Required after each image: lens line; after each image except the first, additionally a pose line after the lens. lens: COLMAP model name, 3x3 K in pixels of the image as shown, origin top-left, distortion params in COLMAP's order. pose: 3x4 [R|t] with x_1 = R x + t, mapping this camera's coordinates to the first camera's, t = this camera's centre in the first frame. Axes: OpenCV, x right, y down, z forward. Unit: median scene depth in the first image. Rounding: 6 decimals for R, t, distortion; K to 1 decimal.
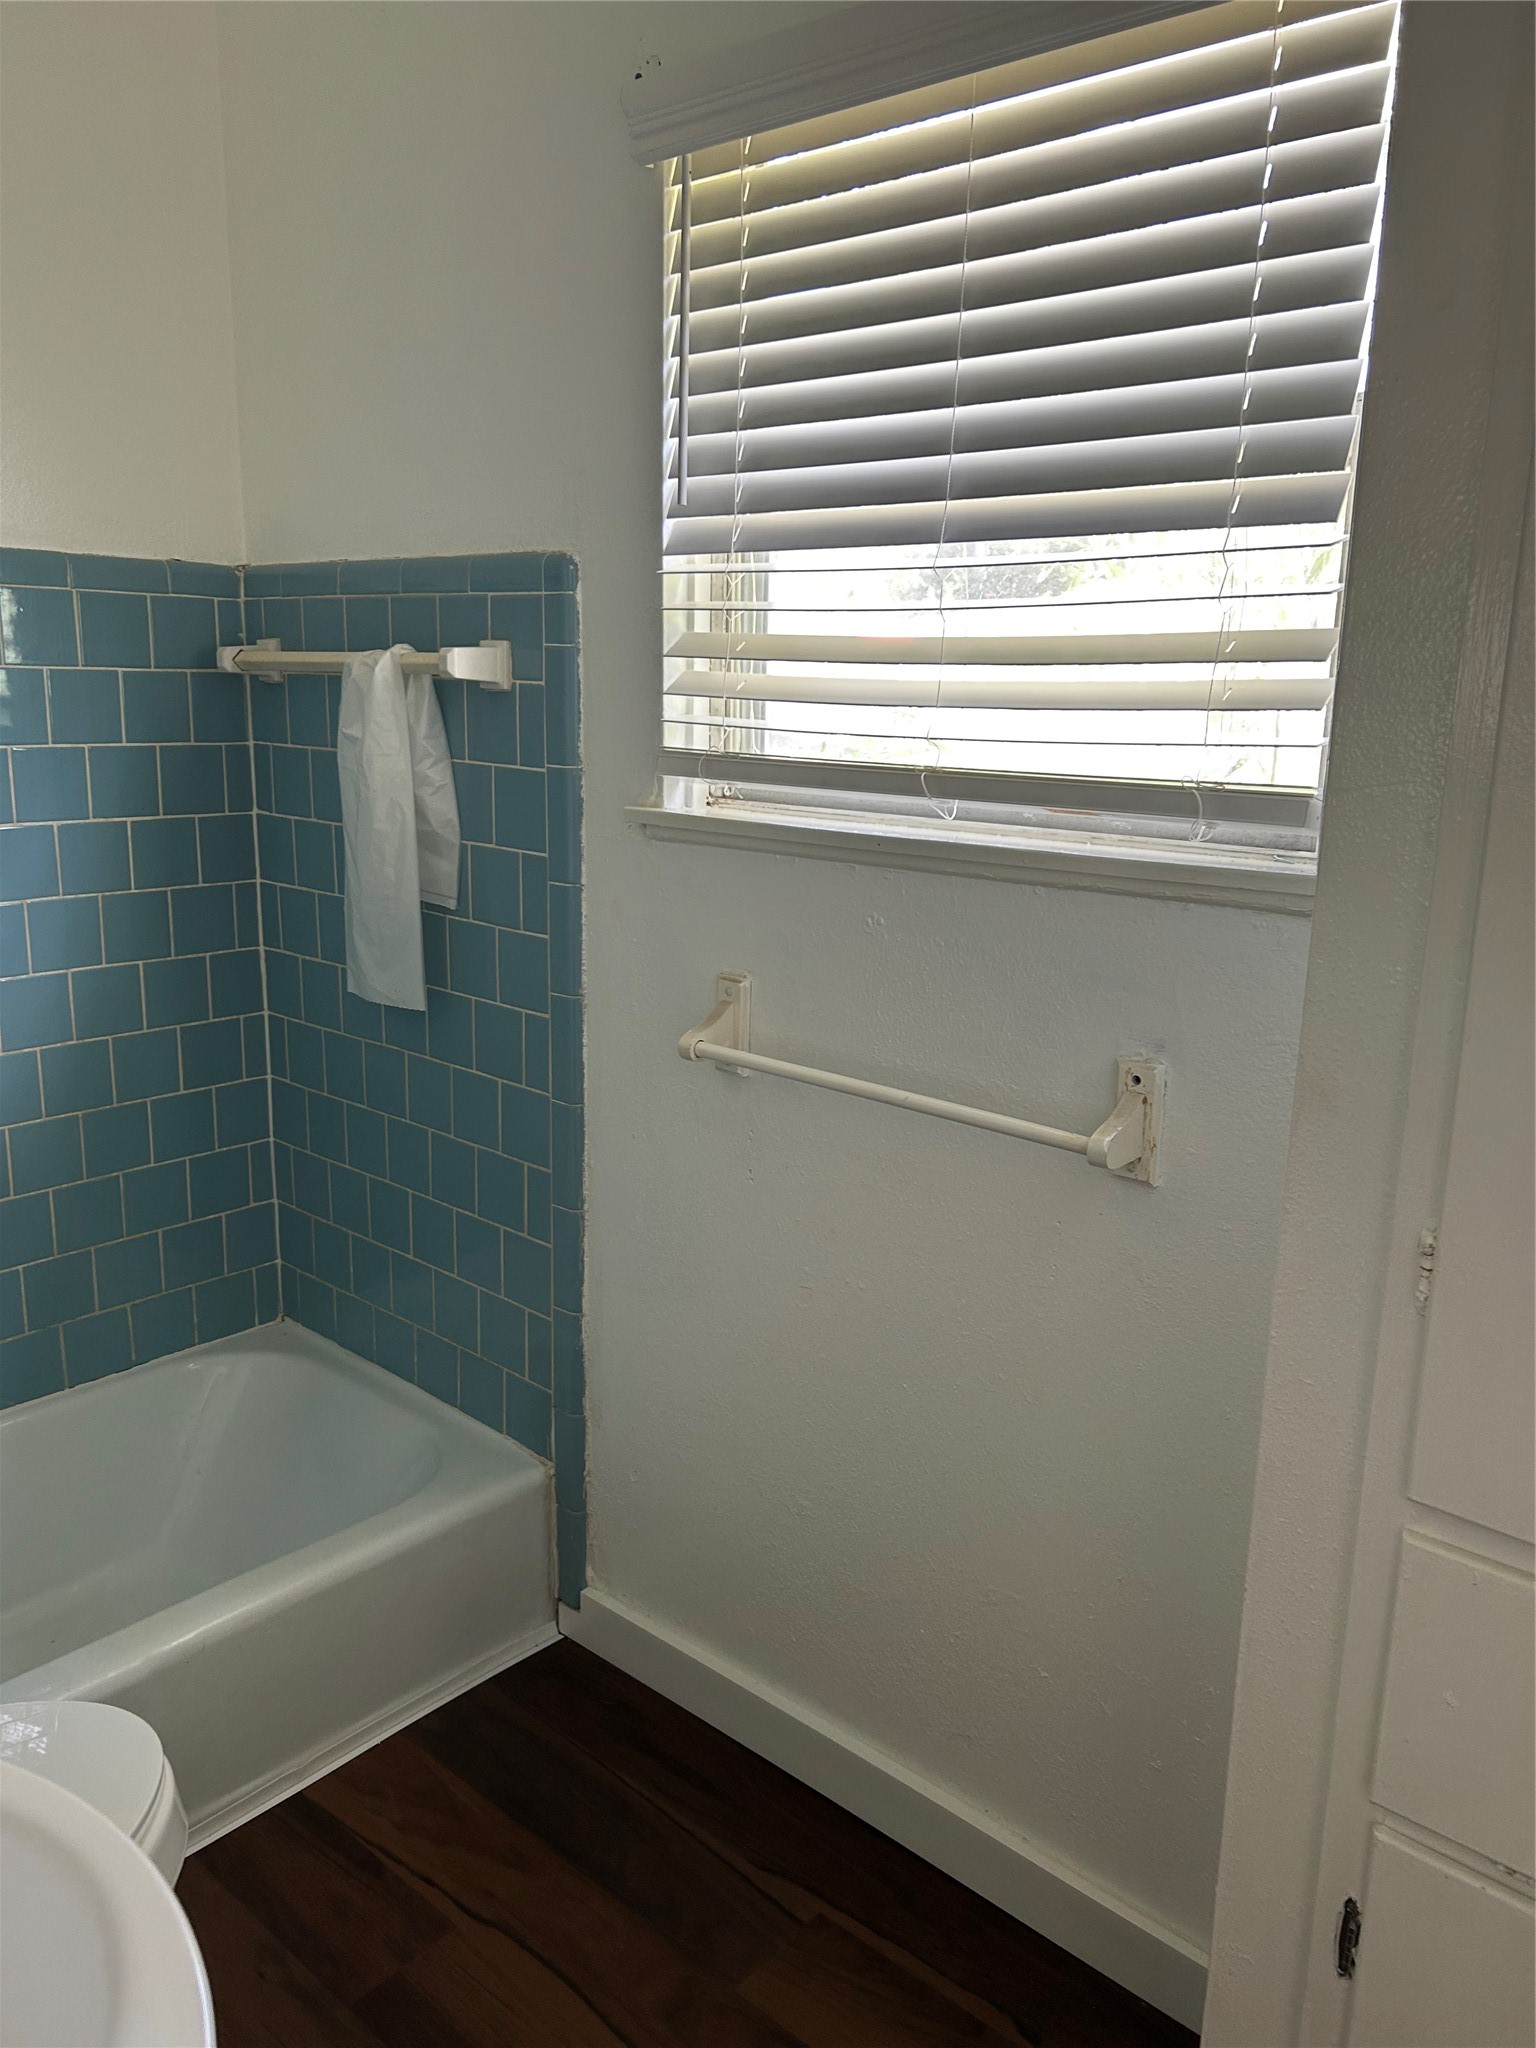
lens RADIAL K [[1525.6, 0, 768.0], [0, 1525.6, 1024.0], [0, 0, 1]] dist [0.182029, -0.415024]
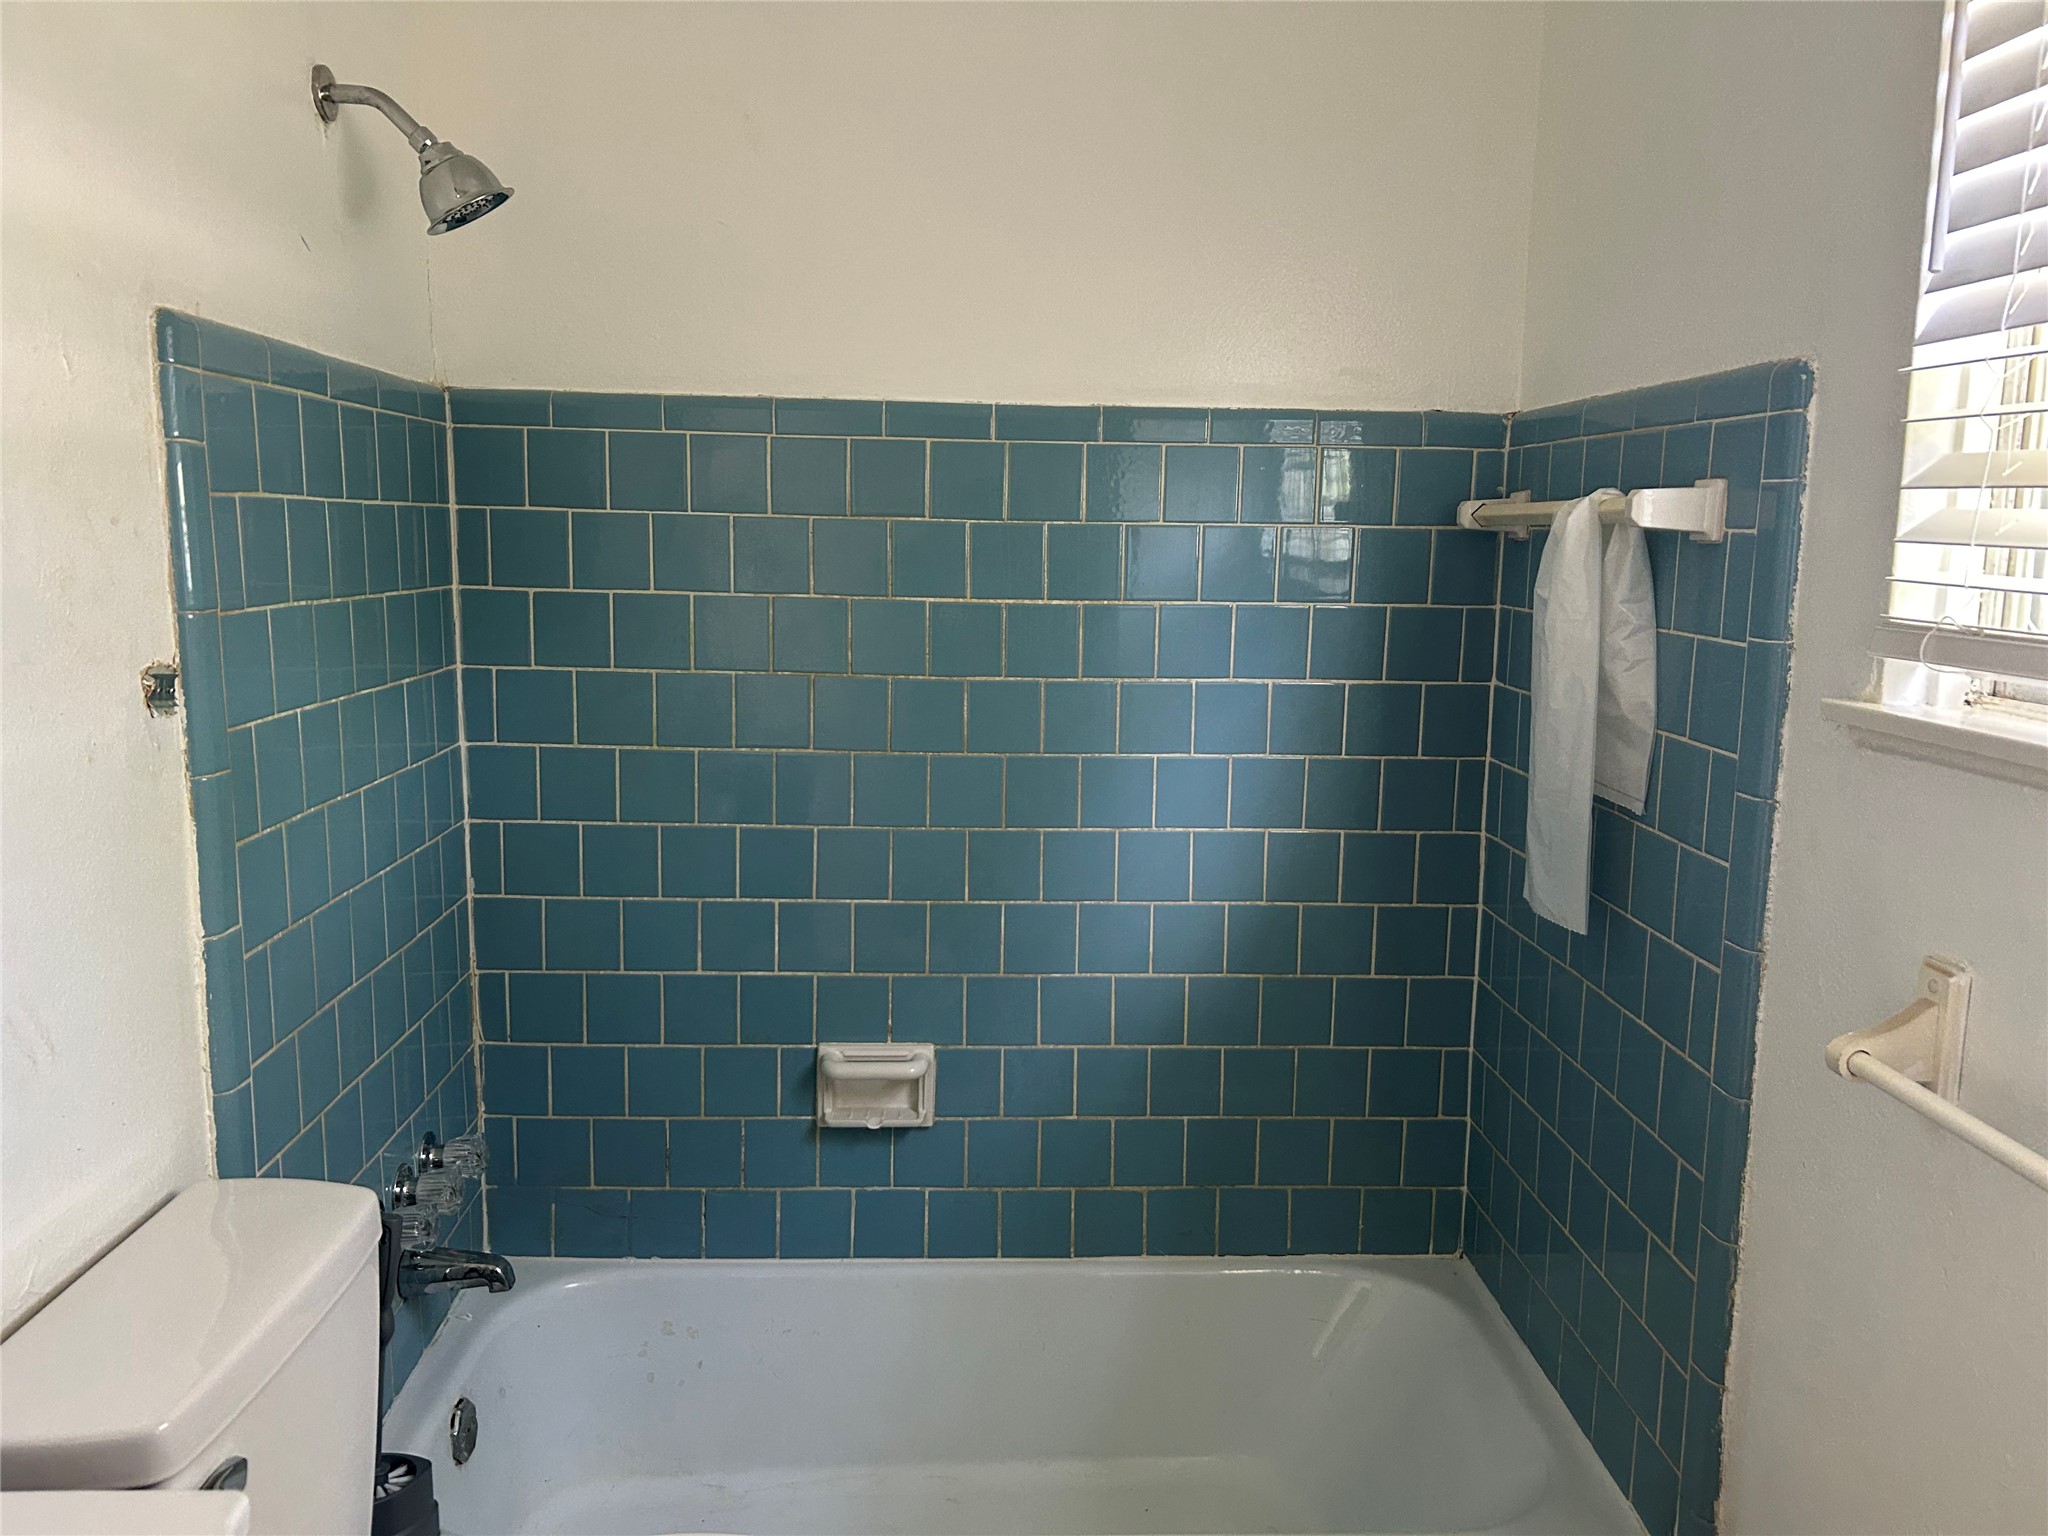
lens RADIAL K [[1571.3, 0, 1024.0], [0, 1571.3, 768.0], [0, 0, 1]] dist [0.031917, -0.007766]
pose [[0.687444, 0.101394, -0.719124, 0.163690], [-0.161137, 0.986820, -0.014900, -0.035947], [0.708135, 0.126121, 0.694722, 0.211973]]
